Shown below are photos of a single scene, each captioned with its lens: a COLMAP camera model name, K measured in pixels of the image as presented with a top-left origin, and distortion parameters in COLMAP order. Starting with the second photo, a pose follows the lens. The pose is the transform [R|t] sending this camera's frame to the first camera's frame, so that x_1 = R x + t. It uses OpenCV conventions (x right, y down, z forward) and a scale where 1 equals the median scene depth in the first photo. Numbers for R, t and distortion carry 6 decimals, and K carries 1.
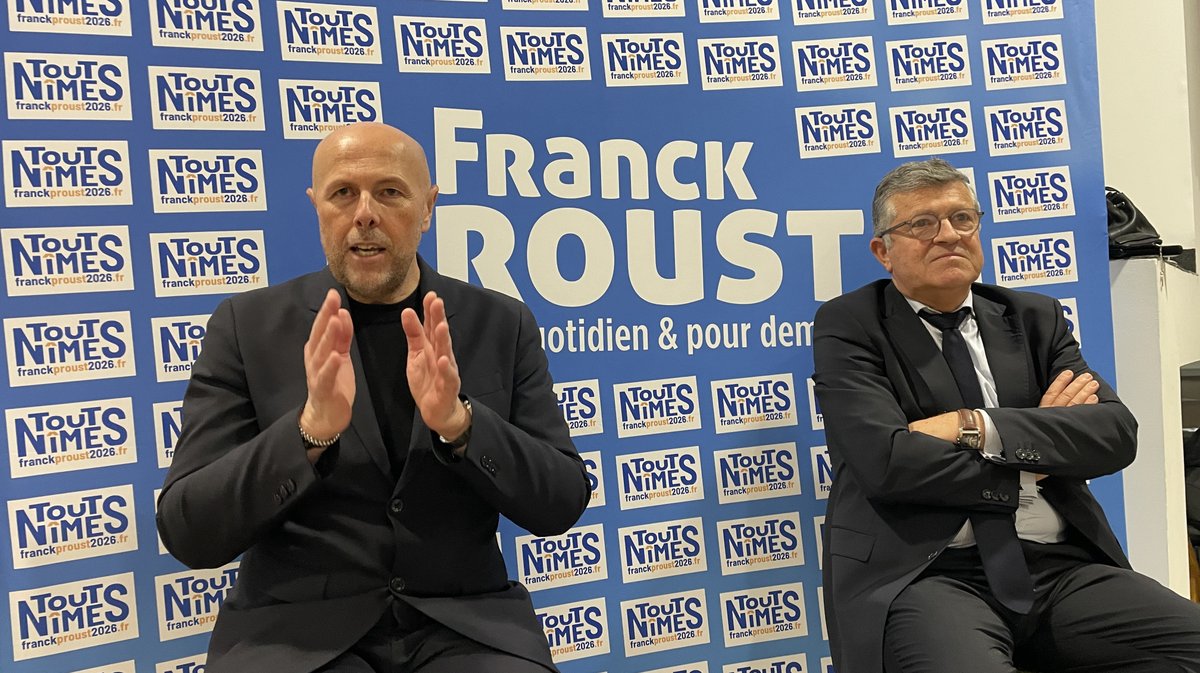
lens RADIAL K [[906.8, 0, 593.8], [0, 906.8, 339.6], [0, 0, 1]] dist [0.037048, -0.035609]
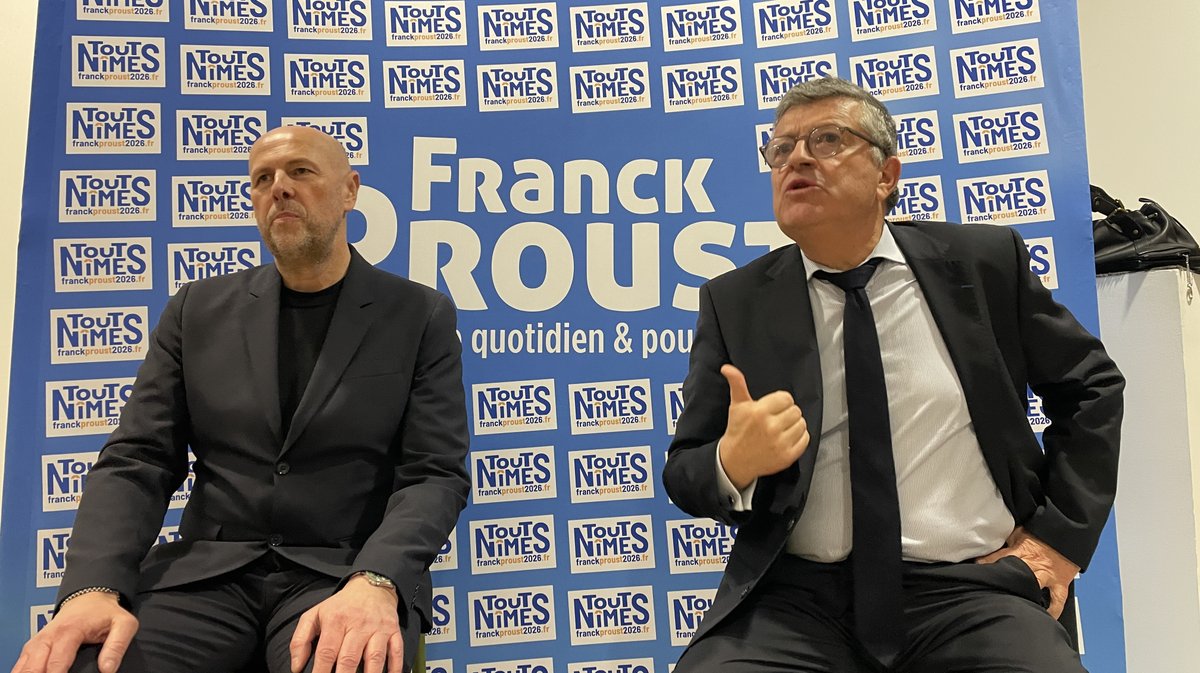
lens RADIAL K [[906.8, 0, 606.4], [0, 906.8, 340.9], [0, 0, 1]] dist [0.037048, -0.035609]
pose [[0.972078, 0.003078, -0.234637, 0.312836], [-0.022541, 0.996515, -0.080313, 0.082619], [0.233572, 0.083360, 0.968760, -0.028750]]
